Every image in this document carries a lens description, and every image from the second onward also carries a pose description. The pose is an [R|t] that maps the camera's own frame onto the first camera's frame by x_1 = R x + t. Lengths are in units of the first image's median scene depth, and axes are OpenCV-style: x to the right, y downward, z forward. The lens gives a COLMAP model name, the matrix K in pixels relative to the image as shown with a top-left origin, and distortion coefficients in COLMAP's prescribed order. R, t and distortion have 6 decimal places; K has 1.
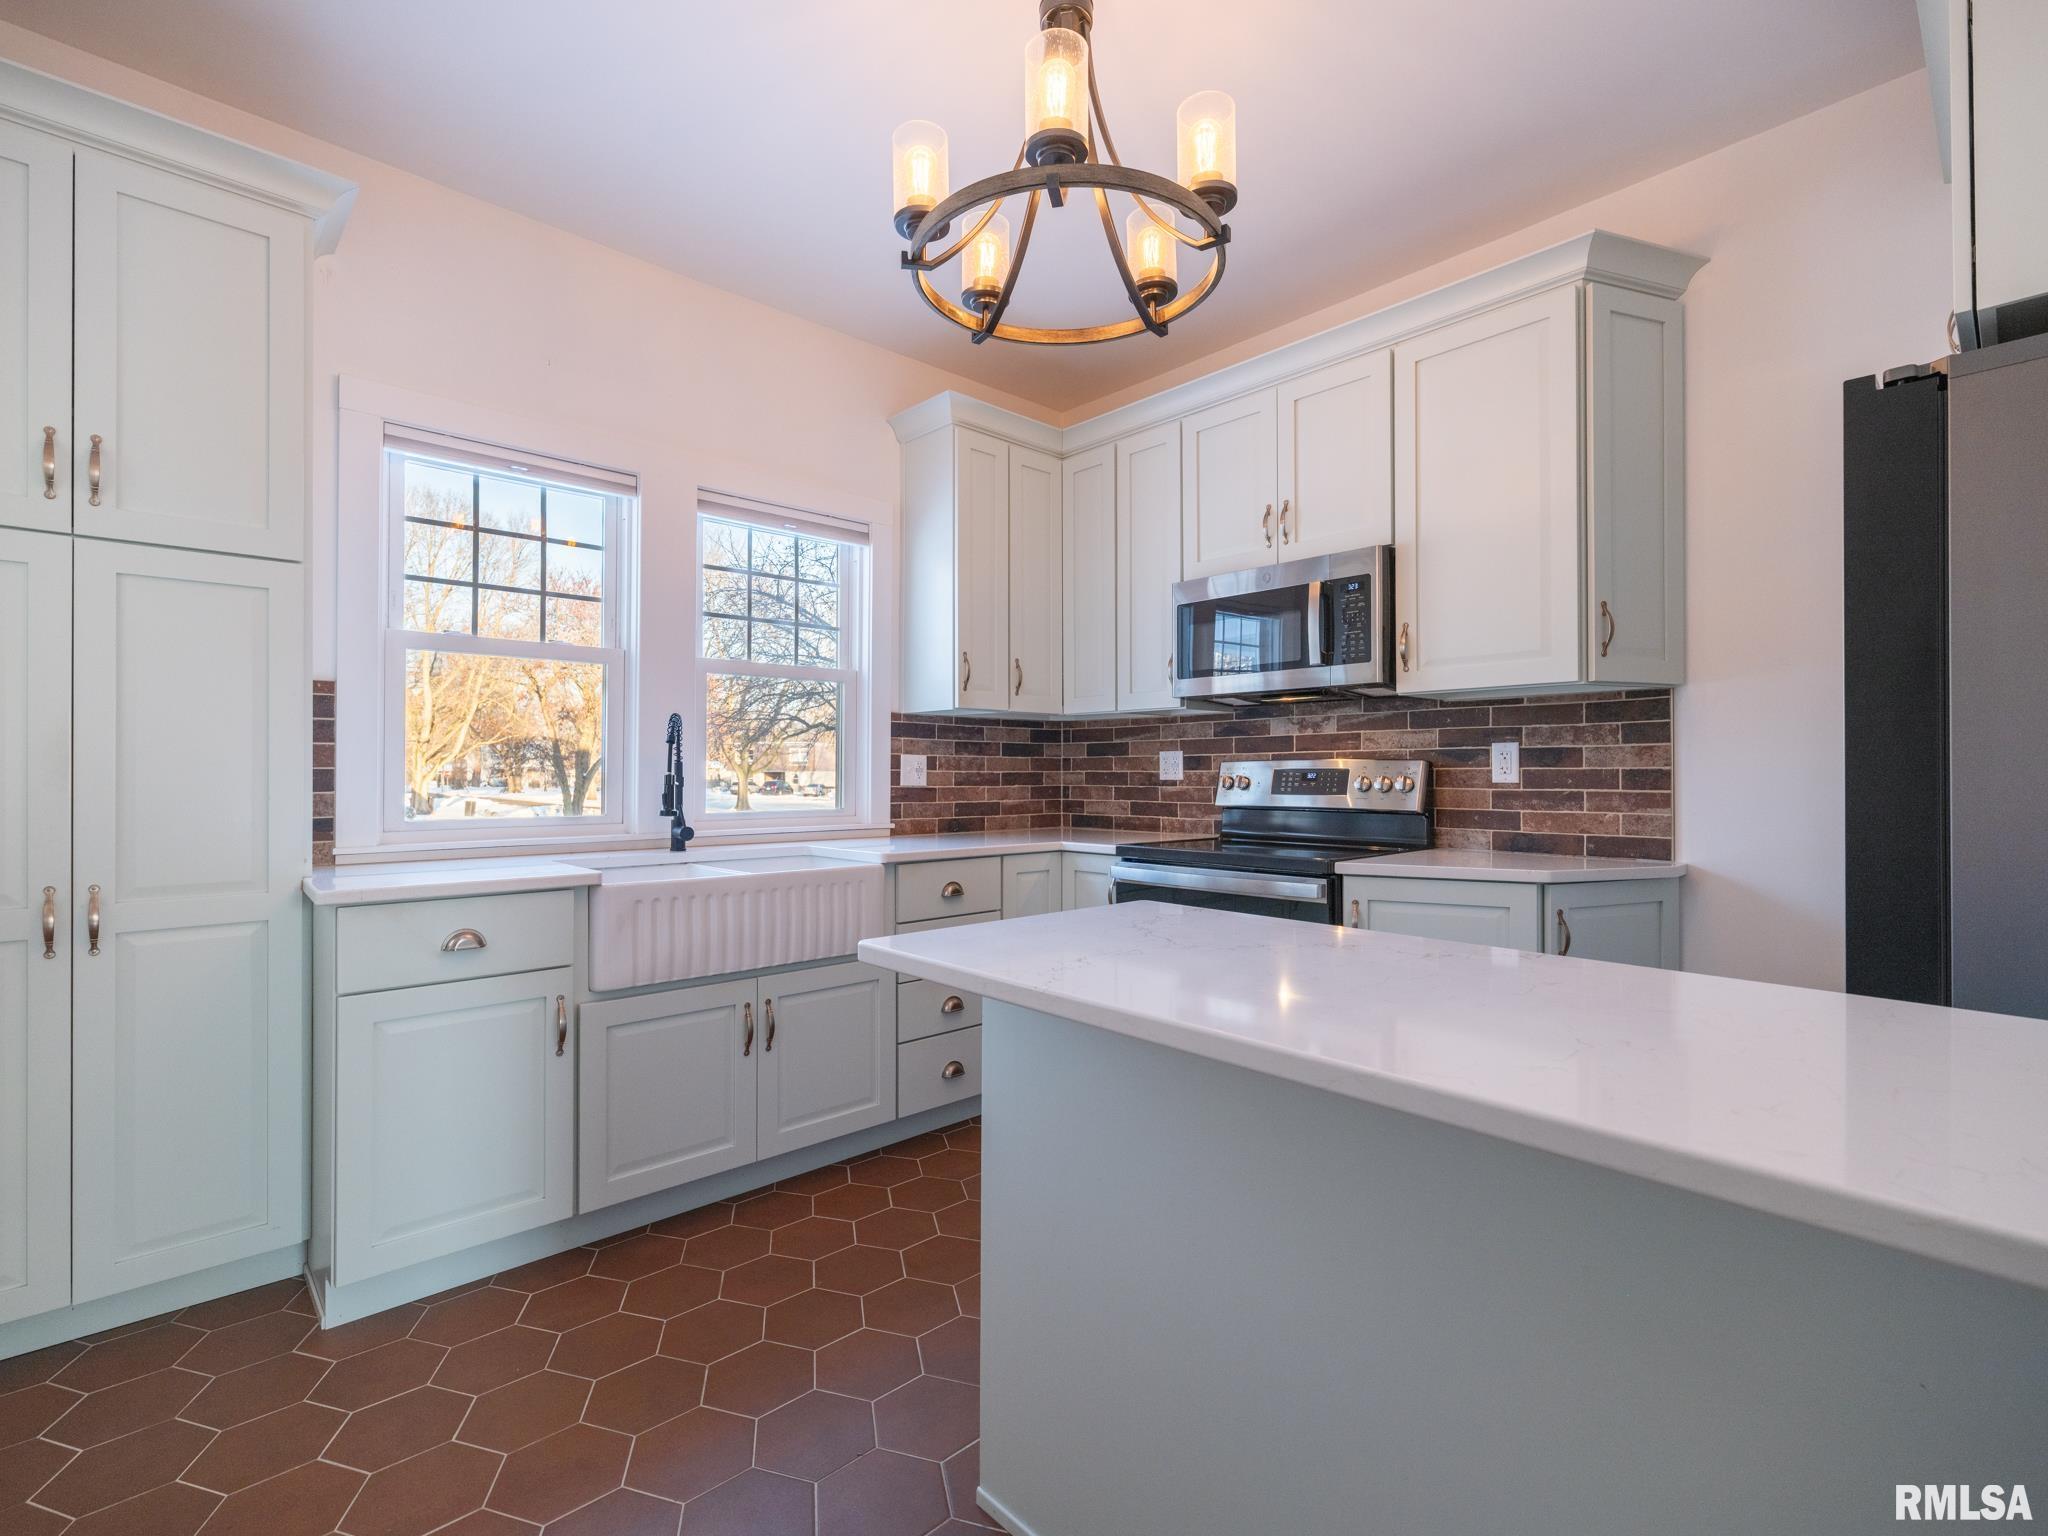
lens RADIAL K [[936.5, 0, 1016.3], [0, 936.5, 765.4], [0, 0, 1]] dist [-0.000075, -0.001214]
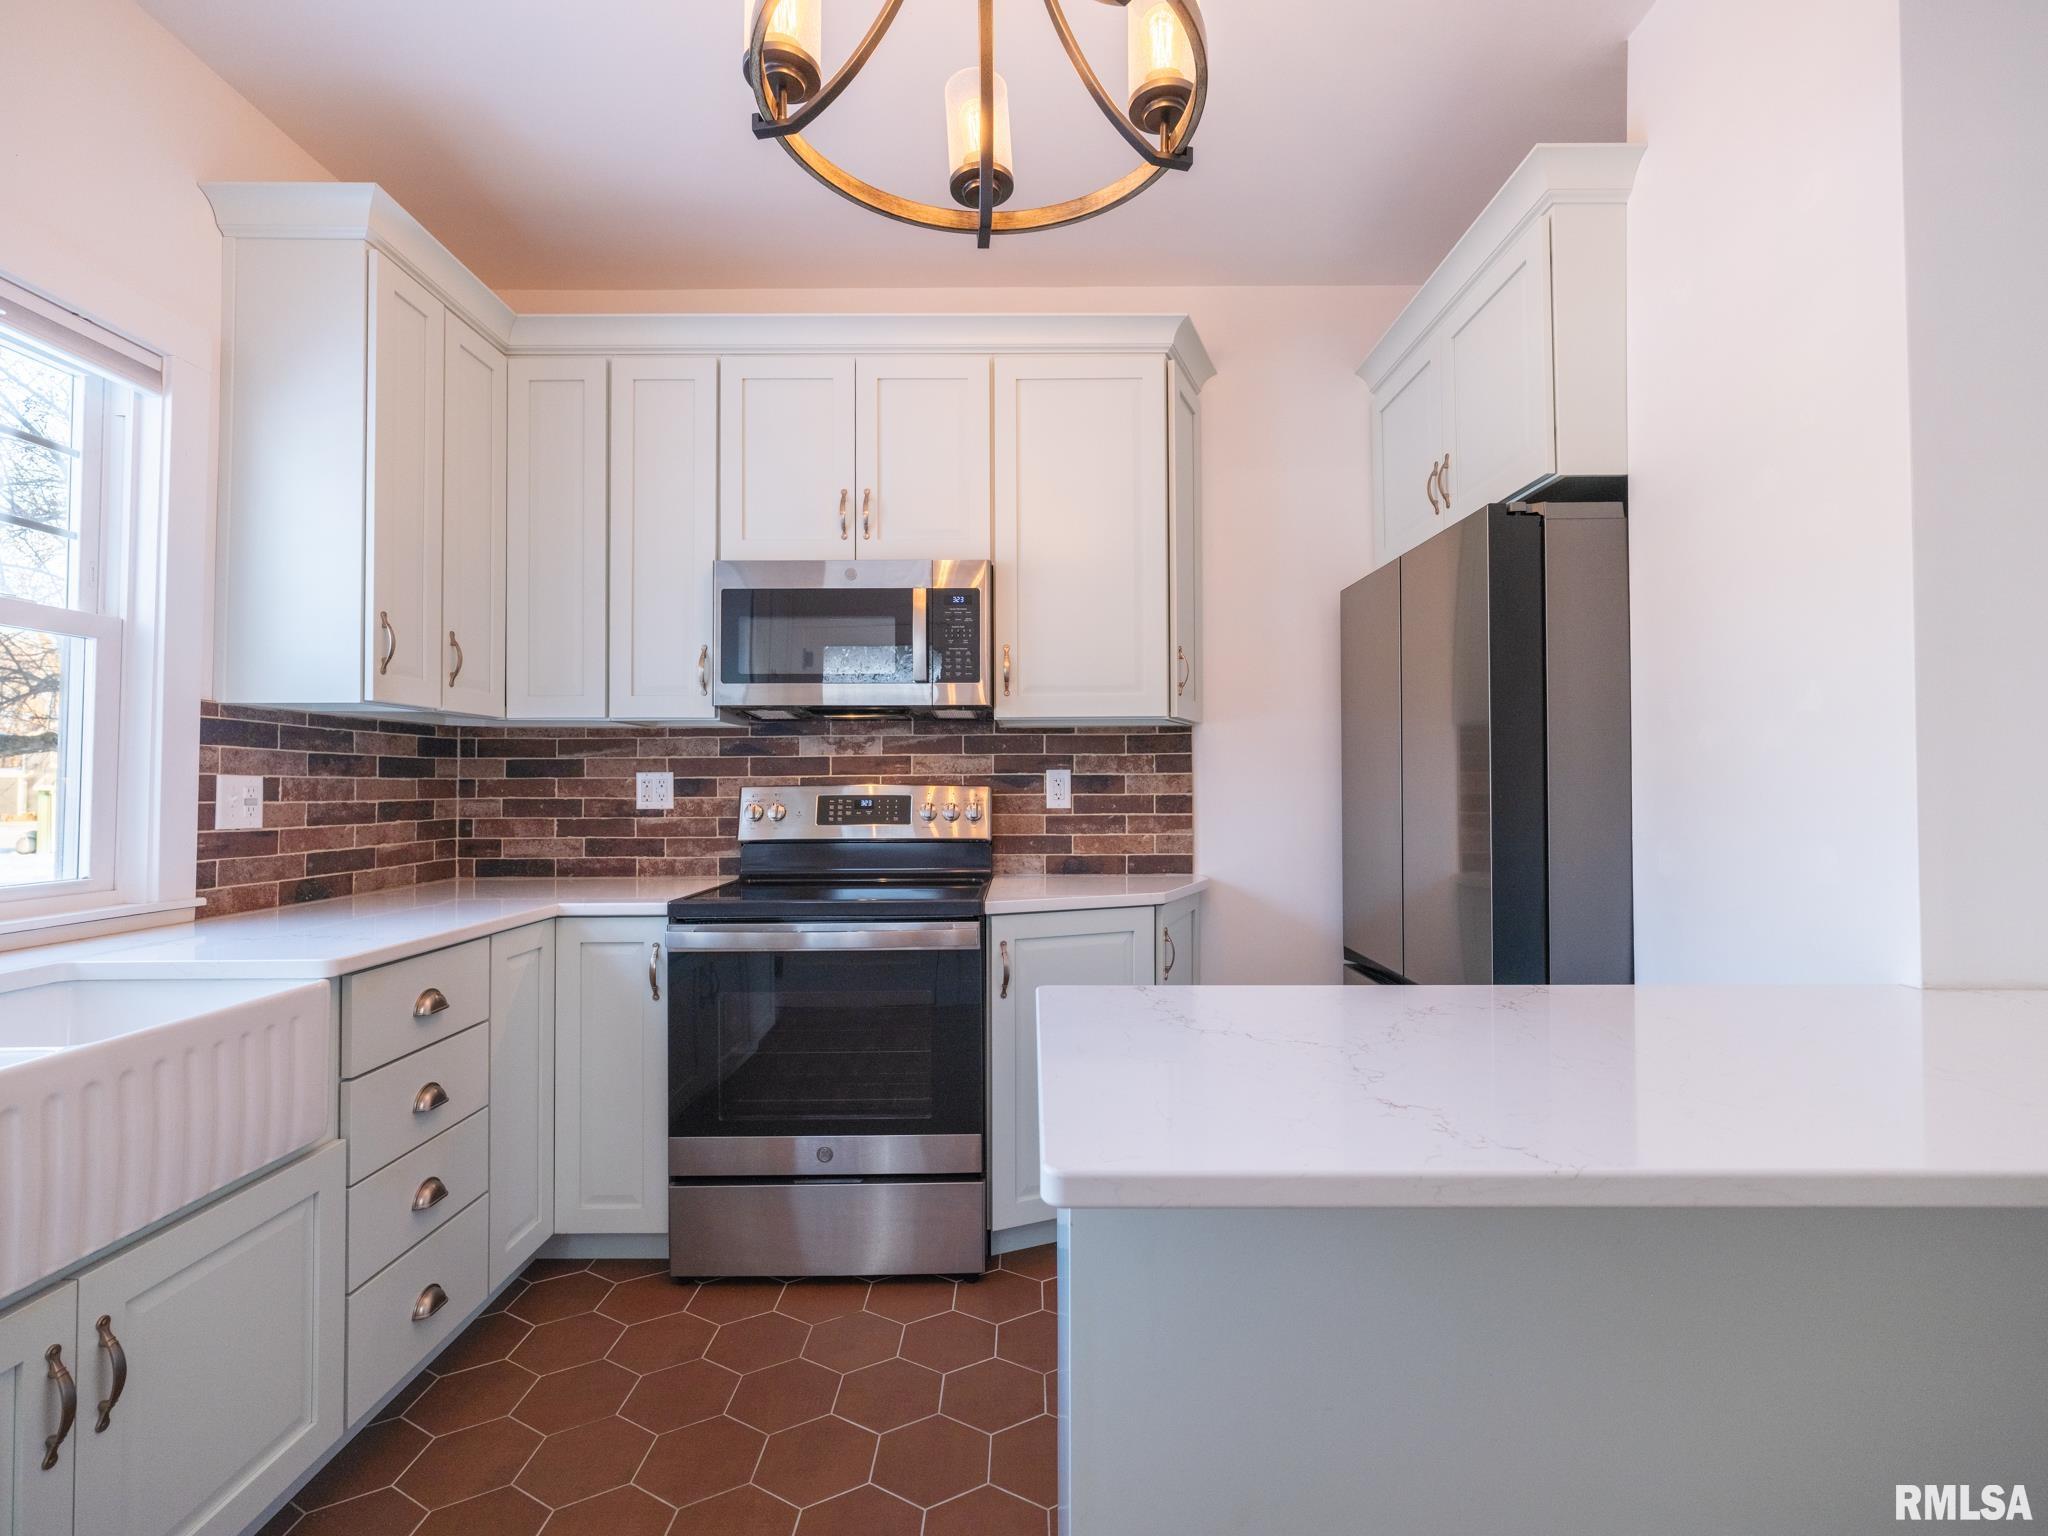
lens RADIAL K [[936.5, 0, 1016.3], [0, 936.5, 765.4], [0, 0, 1]] dist [-0.000075, -0.001214]
pose [[0.675220, 0.013269, 0.737497, -0.238390], [-0.002664, 0.999876, -0.015551, -0.010983], [-0.737612, 0.008536, 0.675171, 0.283733]]
